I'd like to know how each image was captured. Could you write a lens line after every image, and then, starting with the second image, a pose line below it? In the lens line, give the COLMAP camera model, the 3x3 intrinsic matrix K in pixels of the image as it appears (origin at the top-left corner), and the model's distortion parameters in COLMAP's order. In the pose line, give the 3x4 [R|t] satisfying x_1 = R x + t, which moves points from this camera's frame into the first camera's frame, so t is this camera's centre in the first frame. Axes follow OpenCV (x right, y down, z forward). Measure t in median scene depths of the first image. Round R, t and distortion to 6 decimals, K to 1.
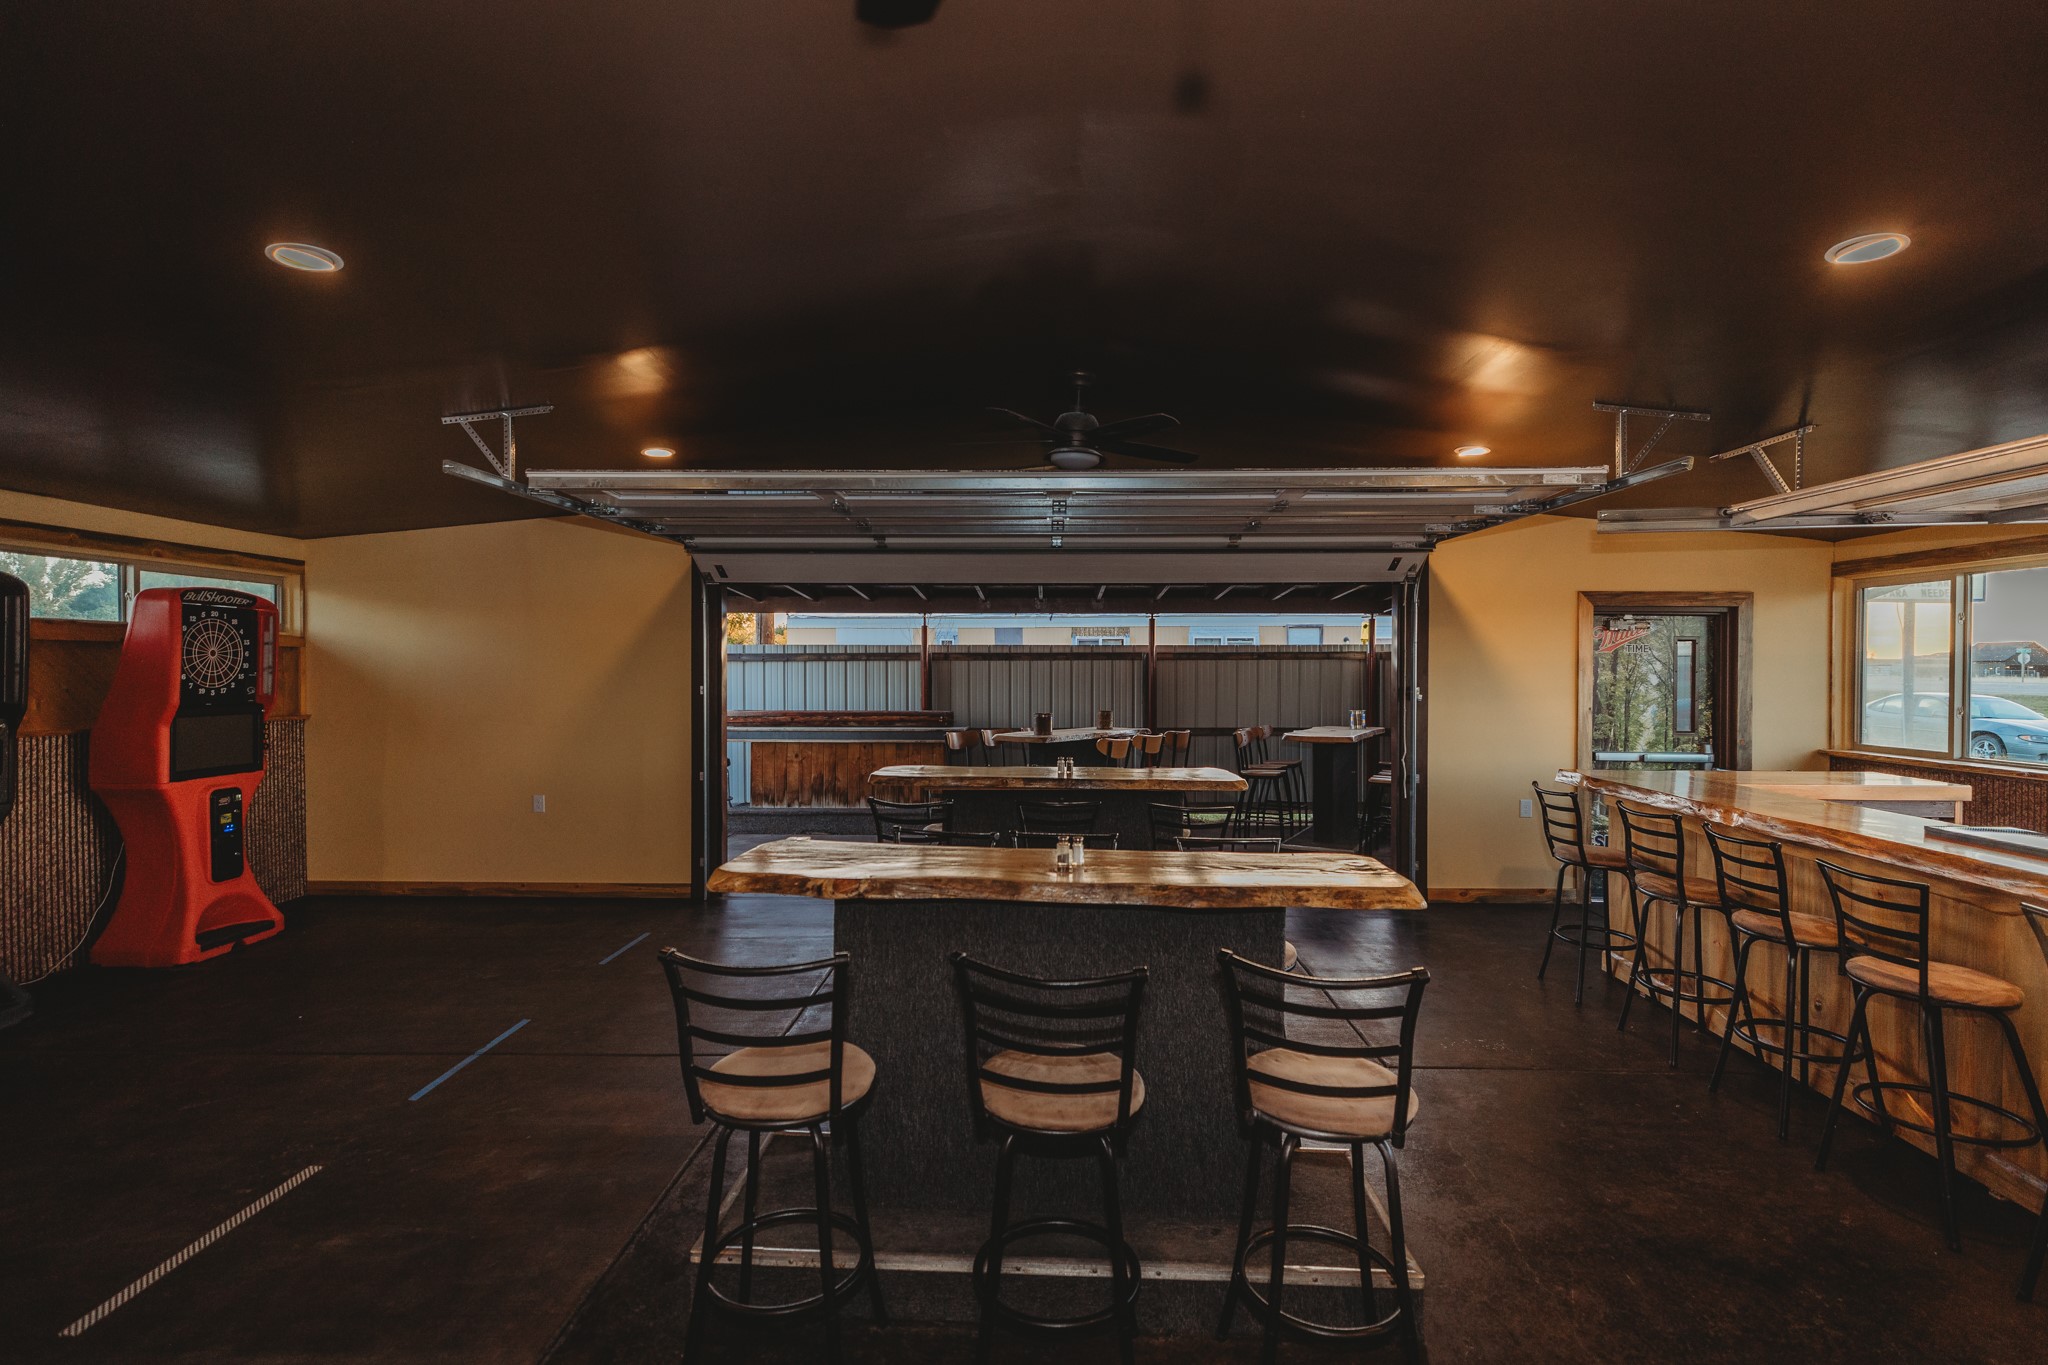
lens RADIAL K [[890.9, 0, 1023.2], [0, 890.9, 673.8], [0, 0, 1]] dist [0.003484, 0.000083]
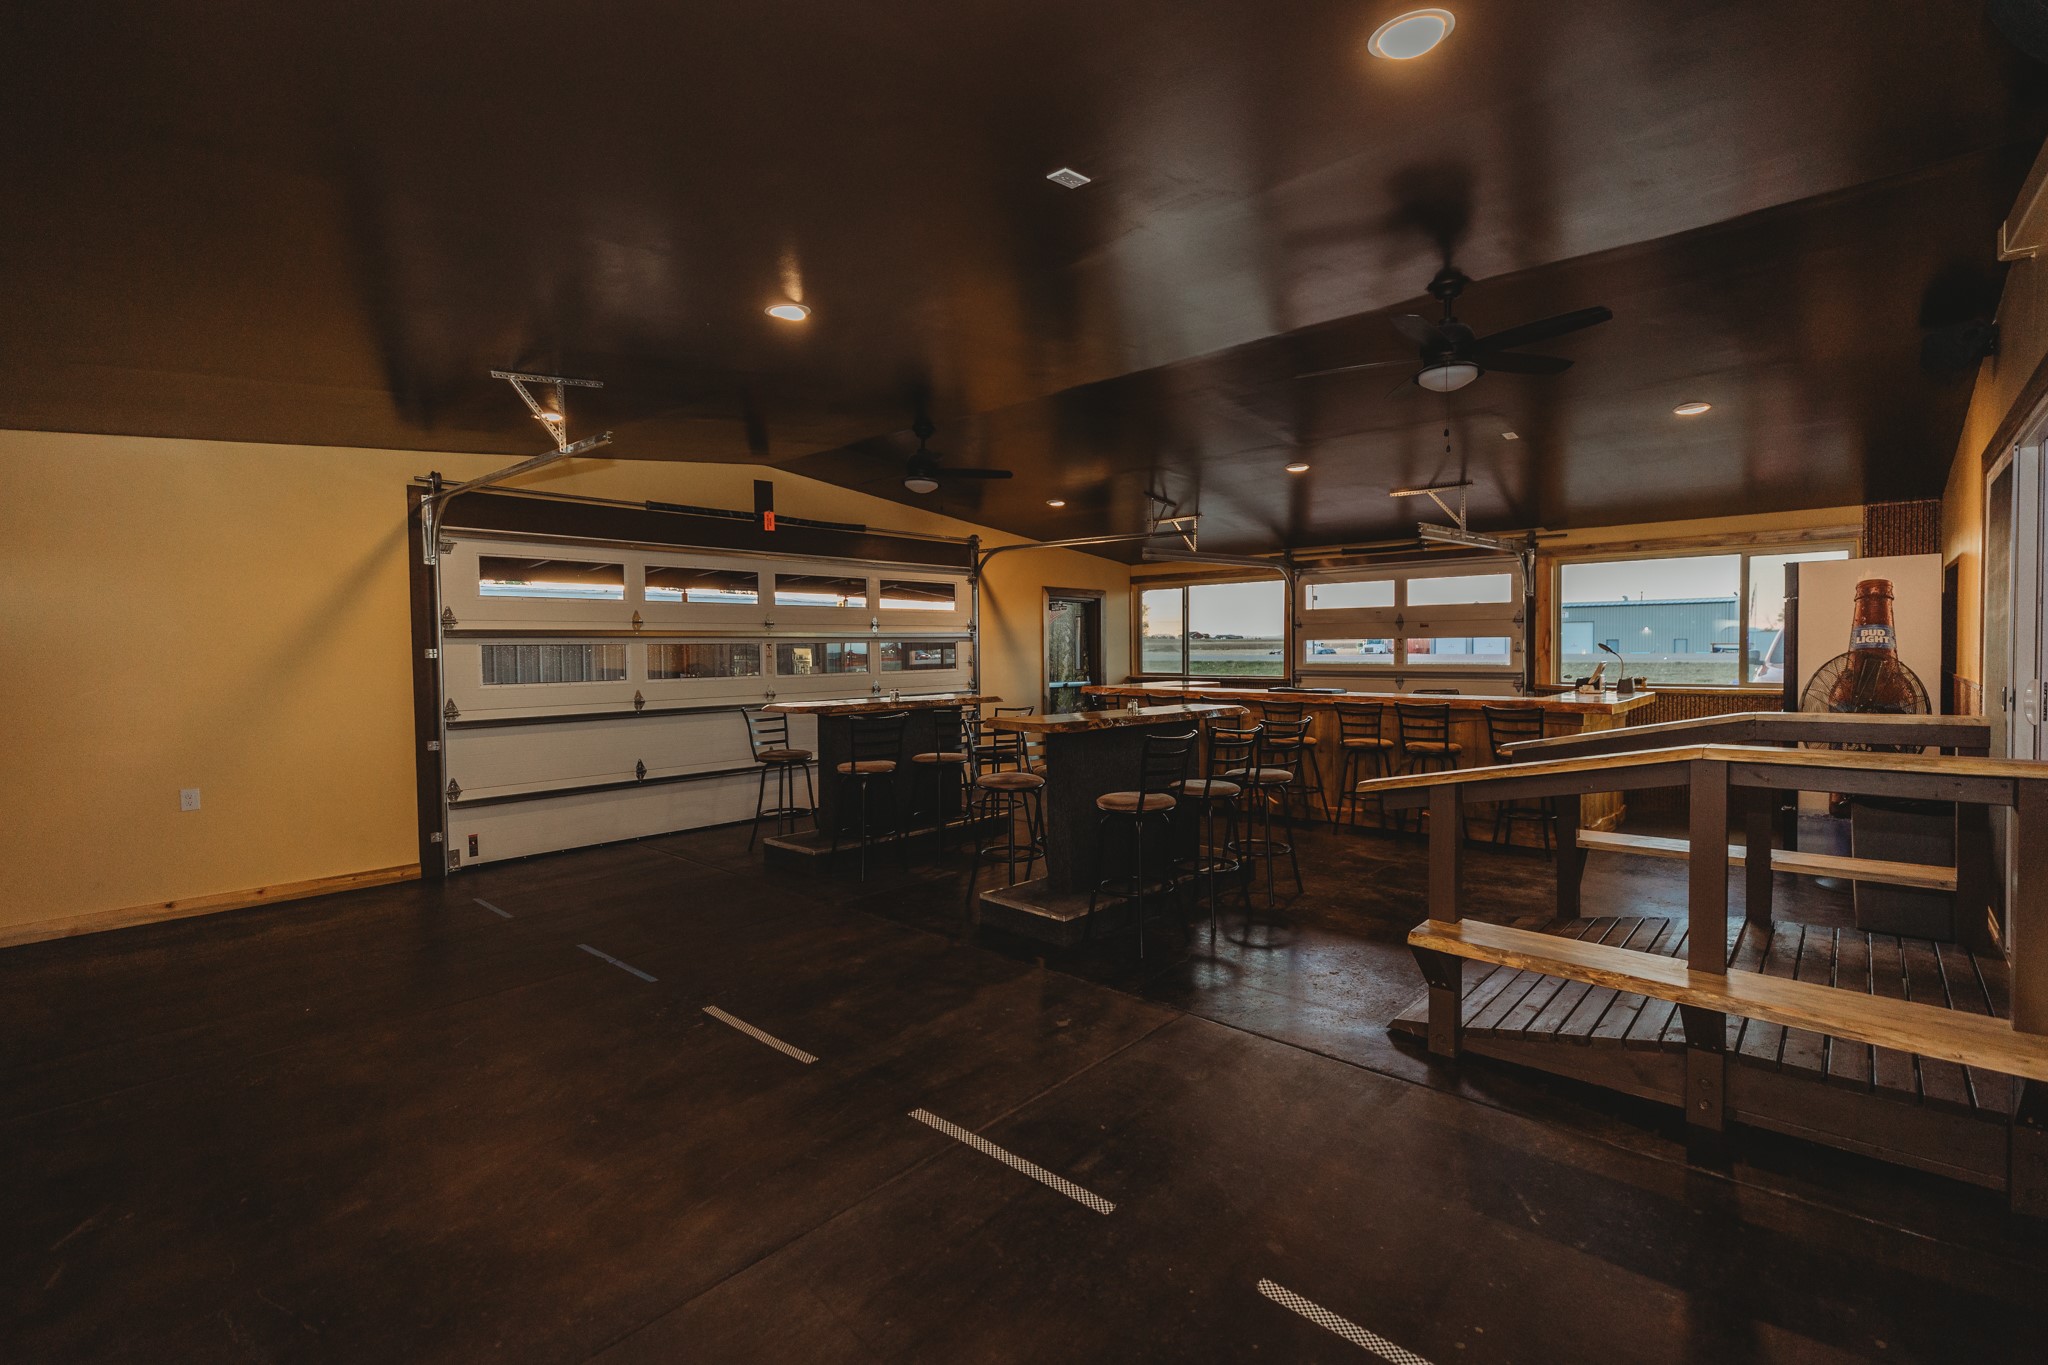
lens RADIAL K [[890.9, 0, 1023.2], [0, 890.9, 673.8], [0, 0, 1]] dist [0.003484, 0.000083]
pose [[0.665366, -0.030763, 0.745883, -0.645402], [0.012210, 0.999465, 0.030329, 0.020008], [-0.746418, -0.011073, 0.665386, -0.078111]]
